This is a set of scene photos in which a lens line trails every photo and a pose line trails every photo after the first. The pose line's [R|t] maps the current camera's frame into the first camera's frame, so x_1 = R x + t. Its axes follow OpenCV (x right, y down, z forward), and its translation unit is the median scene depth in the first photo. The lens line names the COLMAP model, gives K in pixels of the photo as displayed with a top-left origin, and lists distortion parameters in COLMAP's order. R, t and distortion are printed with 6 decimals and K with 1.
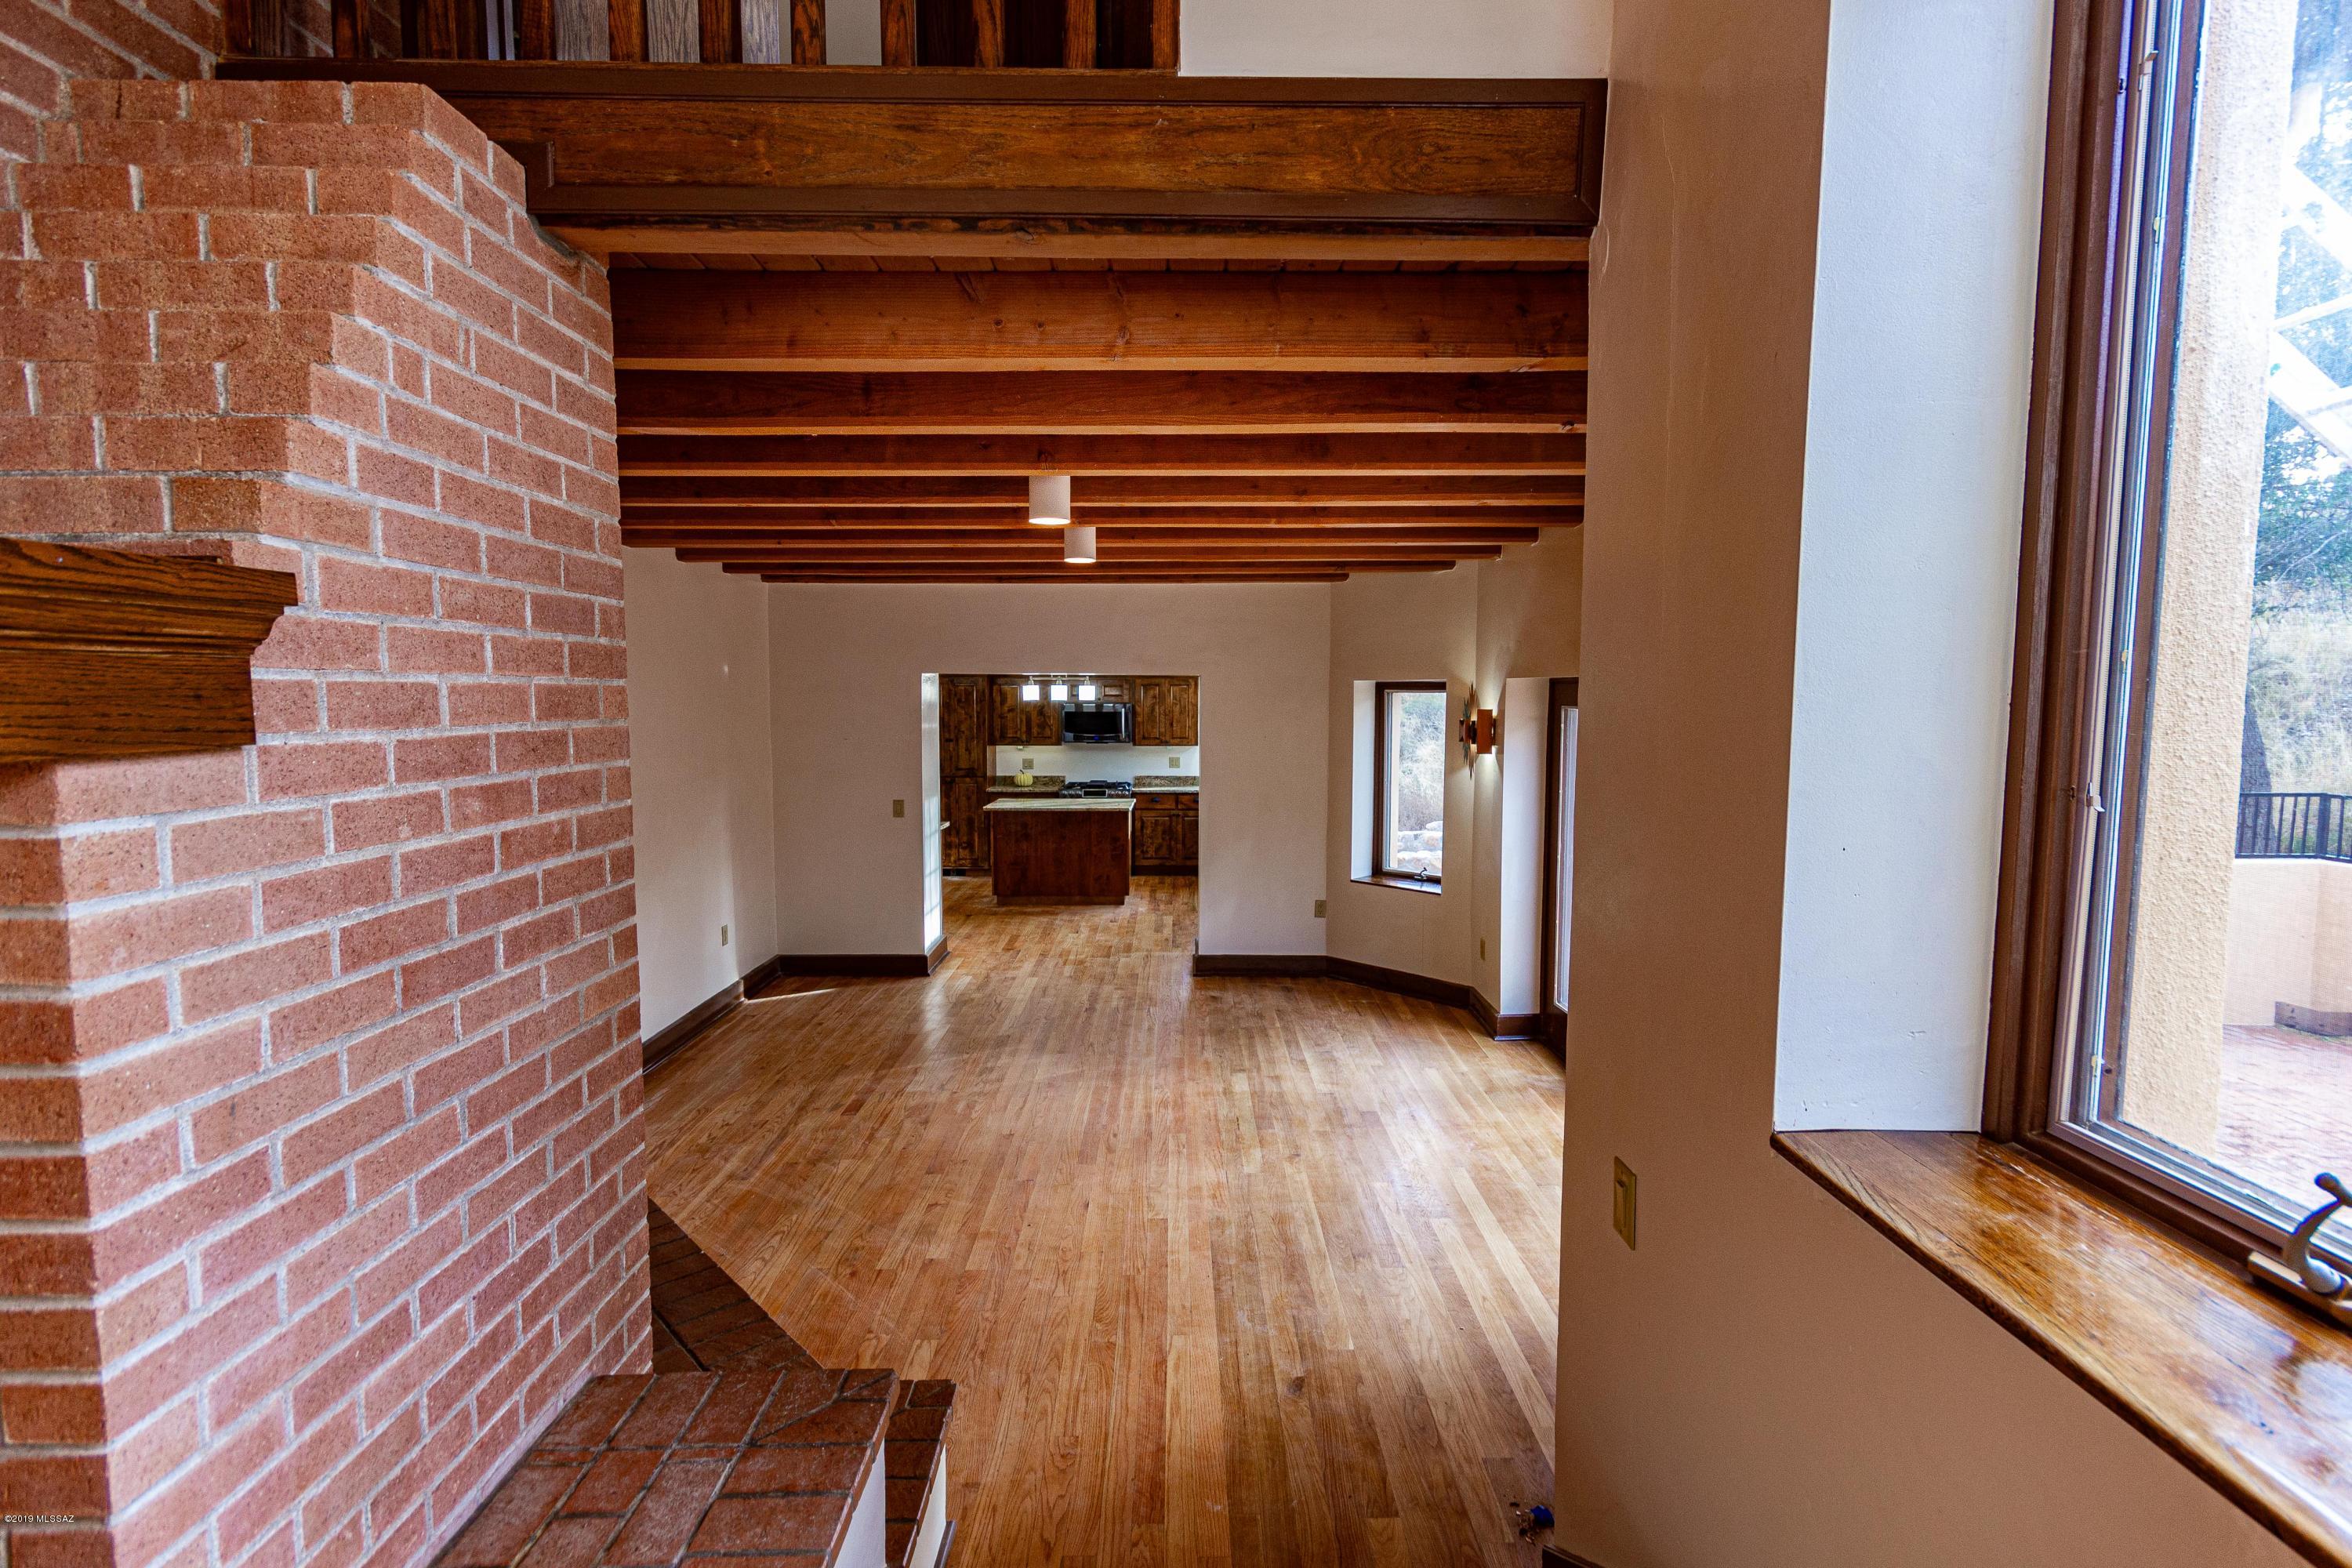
lens RADIAL K [[1100.6, 0, 1177.3], [0, 1100.6, 788.3], [0, 0, 1]] dist [0.001086, 0.003894]
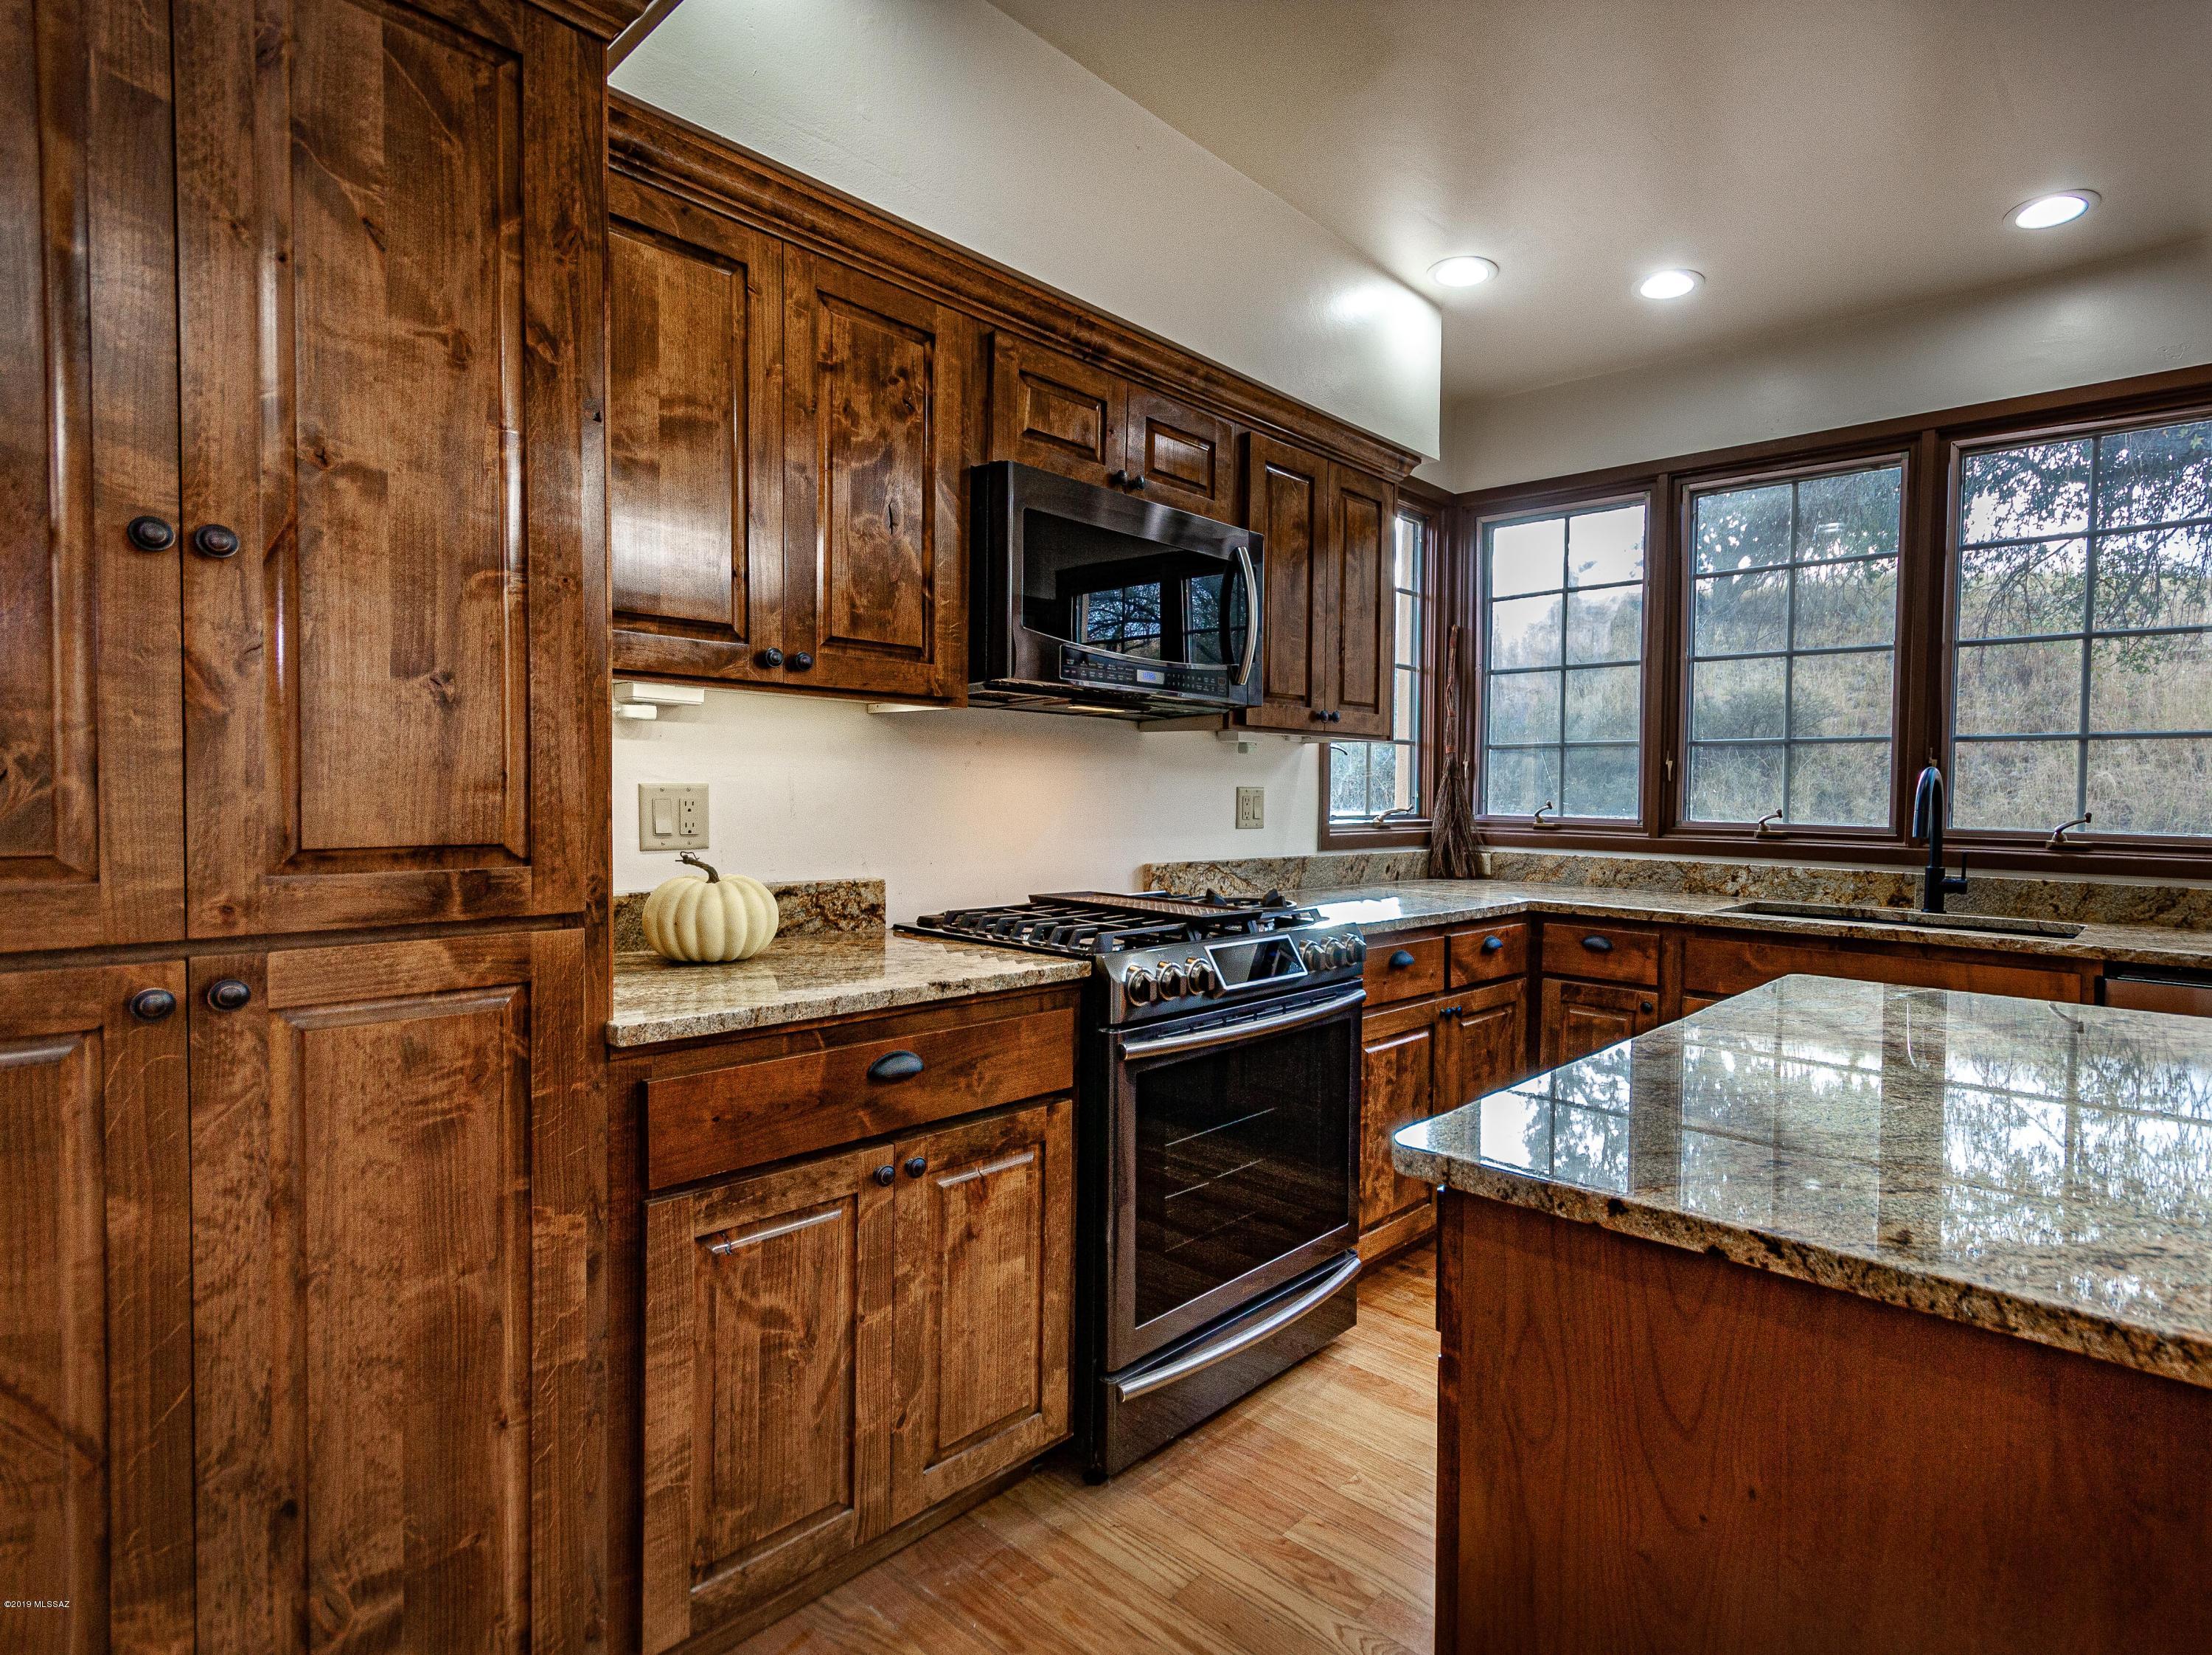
lens RADIAL K [[1135.2, 0, 1243.6], [0, 1135.2, 825.8], [0, 0, 1]] dist [0.001415, 0.001275]
pose [[0.645659, -0.013834, 0.763501, -0.216981], [0.047739, 0.998611, -0.022277, -0.013768], [-0.762133, 0.050832, 0.645422, 0.855703]]
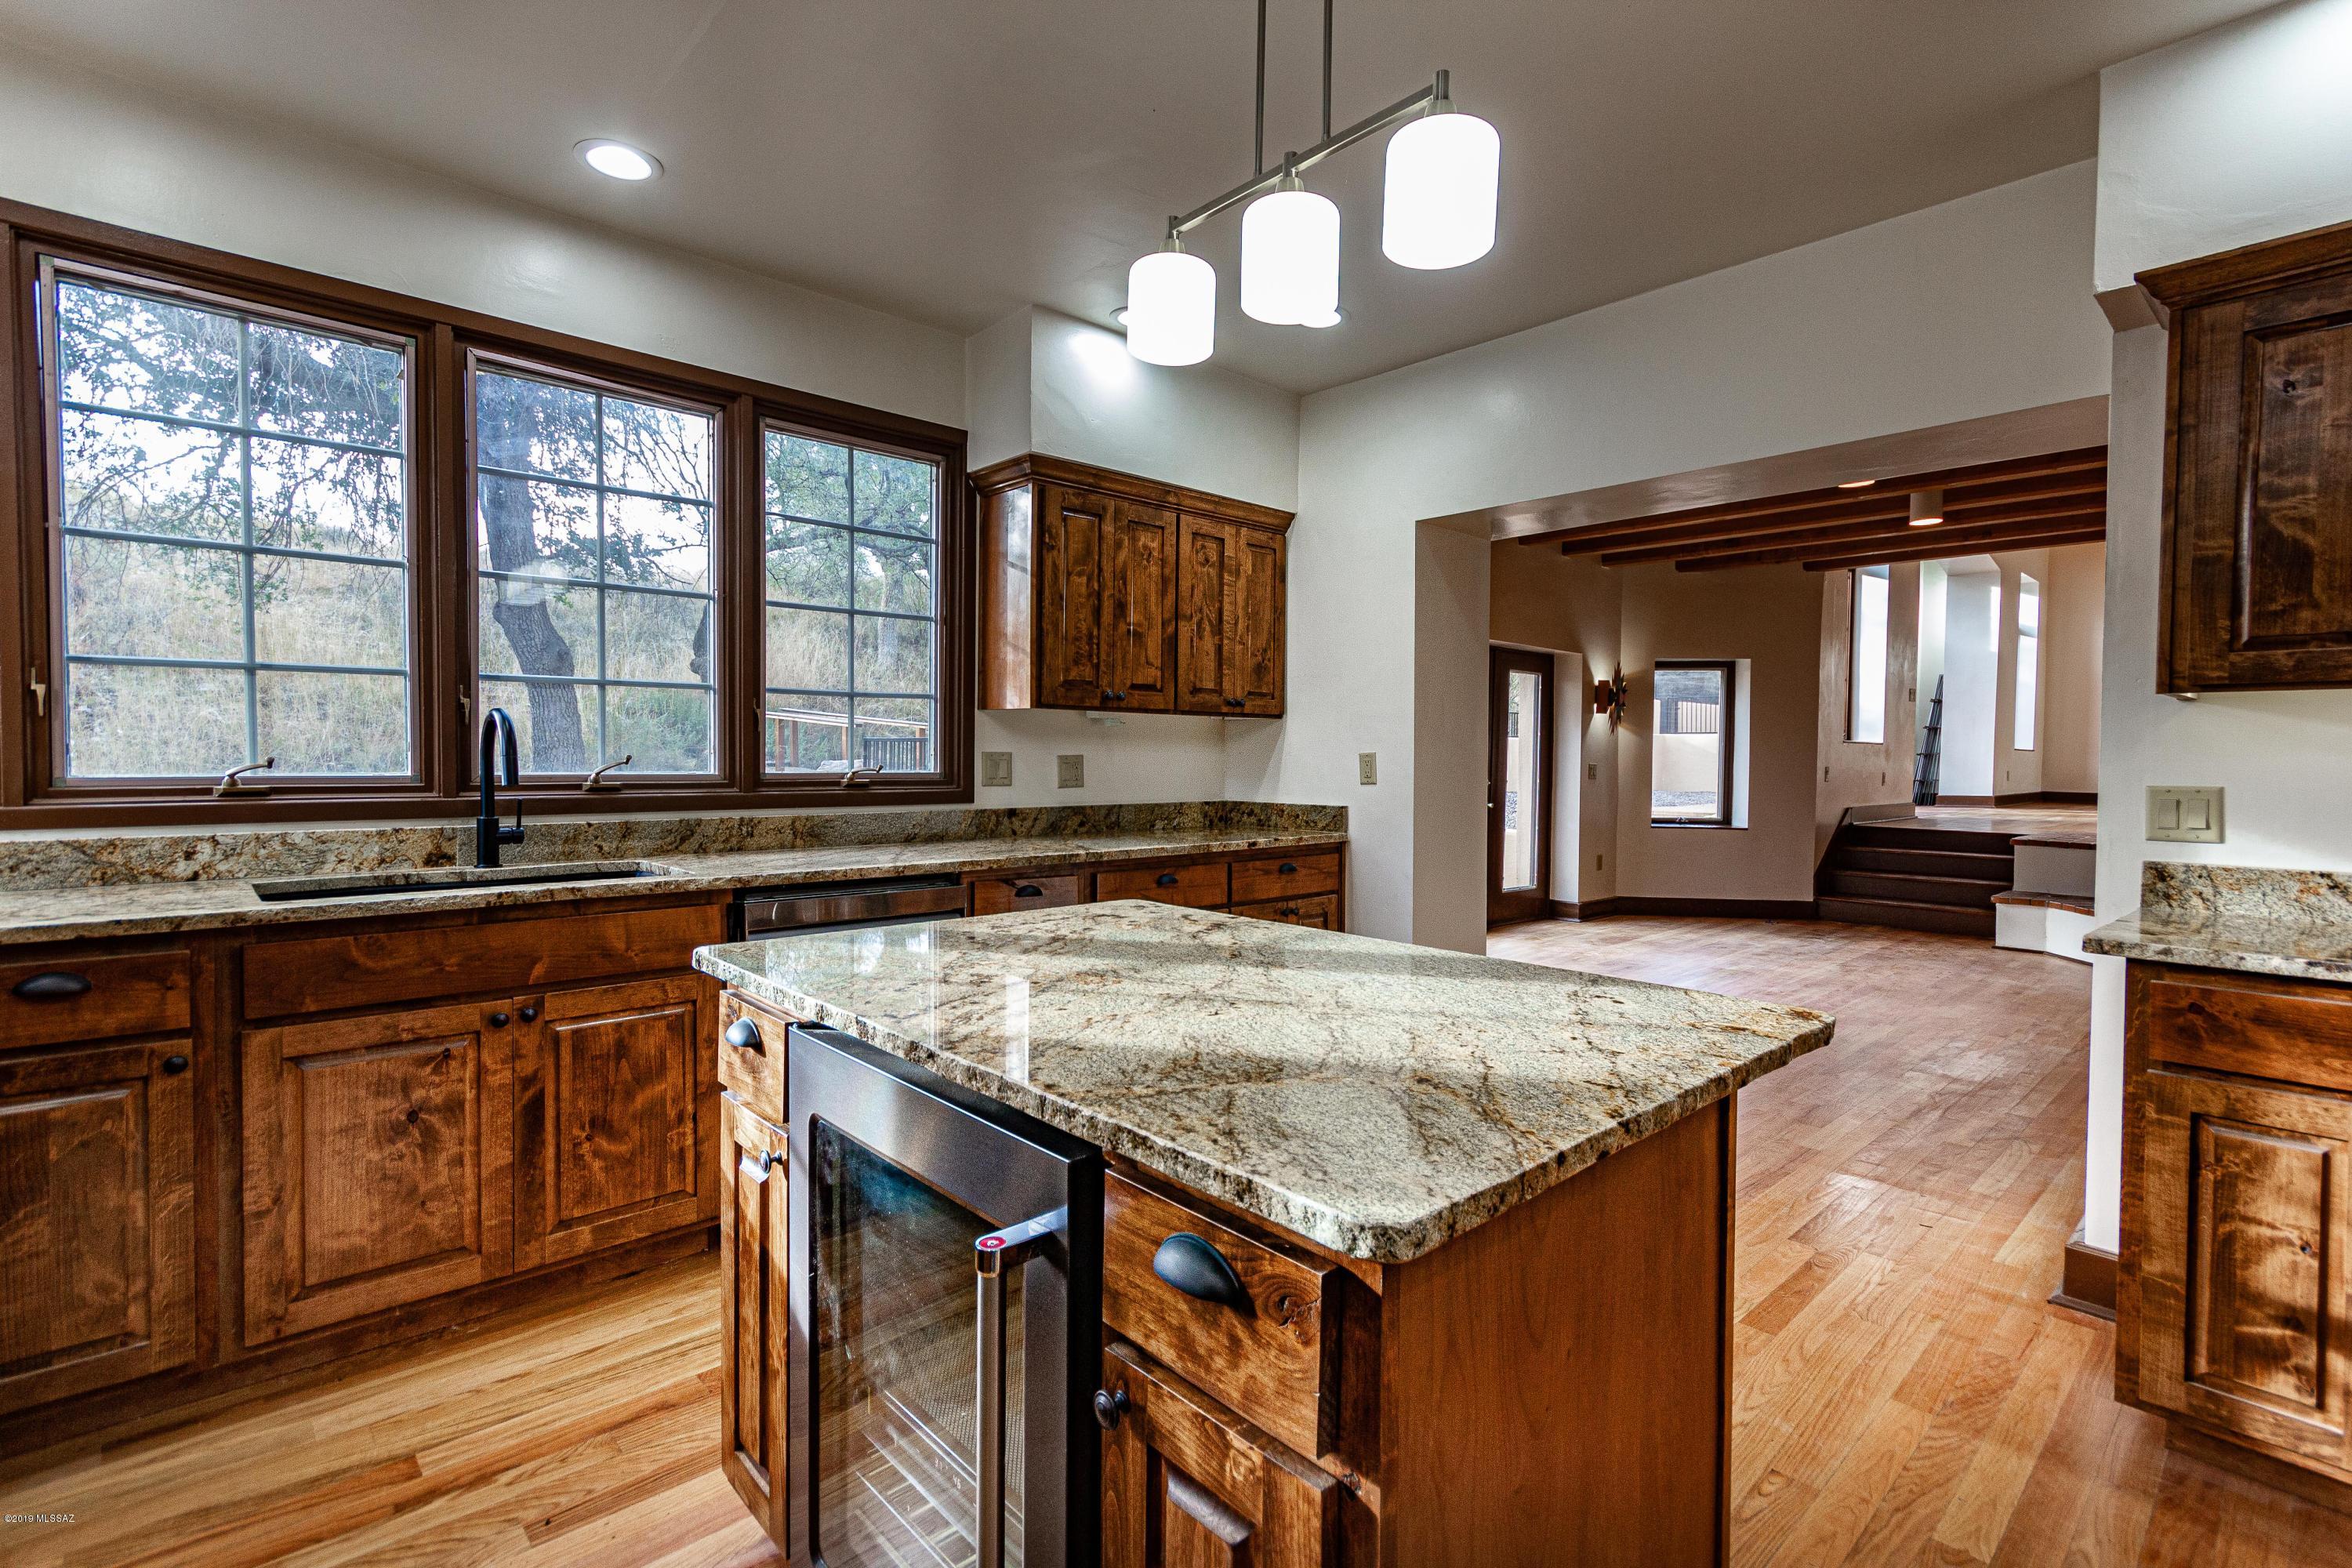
lens RADIAL K [[1100.6, 0, 1194.8], [0, 1100.6, 779.0], [0, 0, 1]] dist [0.001086, 0.003894]
pose [[-0.684495, -0.022162, 0.728681, -0.183416], [0.052766, 0.995410, 0.079841, -0.021115], [-0.727105, 0.093100, -0.680184, 0.952479]]
